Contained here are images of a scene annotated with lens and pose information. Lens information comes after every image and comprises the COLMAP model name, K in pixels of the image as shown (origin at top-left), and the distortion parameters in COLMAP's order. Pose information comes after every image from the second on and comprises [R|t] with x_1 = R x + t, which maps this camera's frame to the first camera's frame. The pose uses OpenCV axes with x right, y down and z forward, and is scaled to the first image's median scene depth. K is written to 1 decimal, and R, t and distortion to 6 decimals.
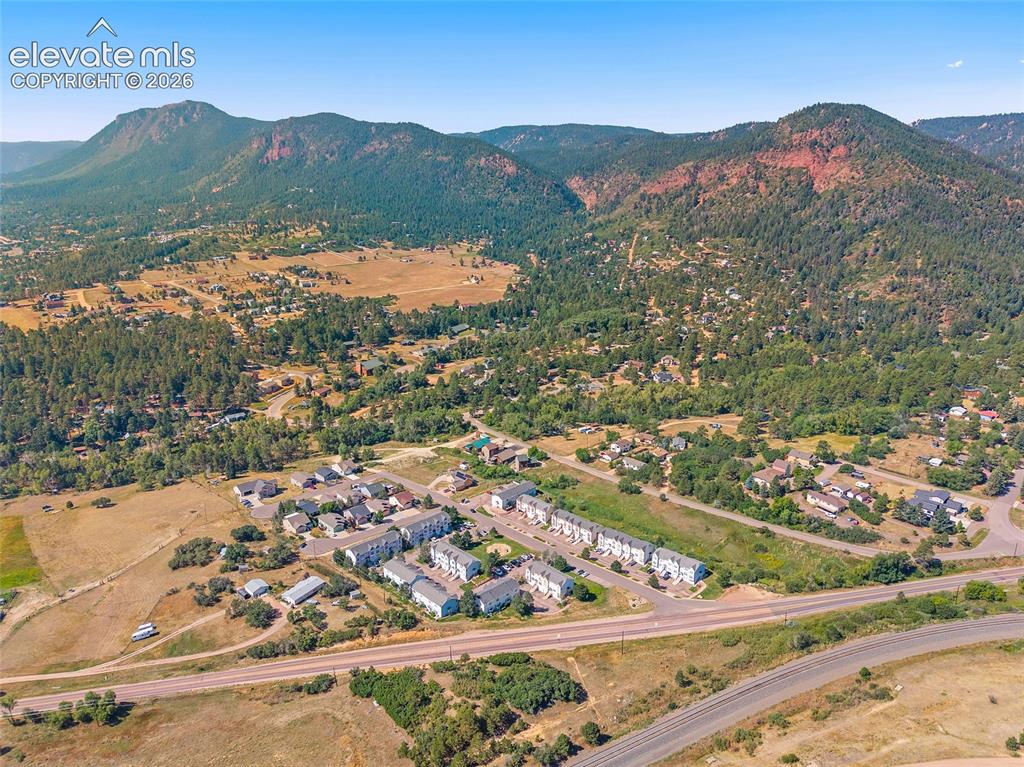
lens RADIAL K [[710.9, 0, 550.3], [0, 710.9, 413.4], [0, 0, 1]] dist [0.076808, -0.034415]
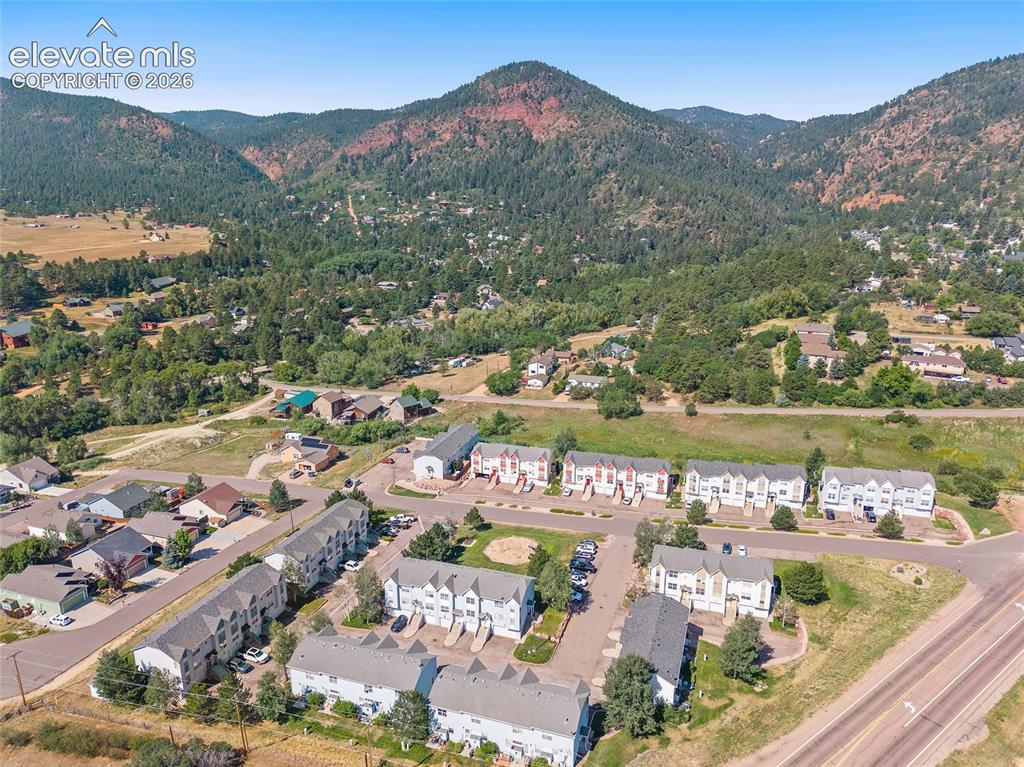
lens RADIAL K [[696.8, 0, 512.0], [0, 696.8, 383.5], [0, 0, 1]] dist [0.034893, -0.032592]
pose [[0.902455, -0.133210, 0.409670, -0.092994], [0.163790, 0.985671, -0.040306, 0.042648], [-0.398431, 0.103474, 0.911343, 0.238622]]
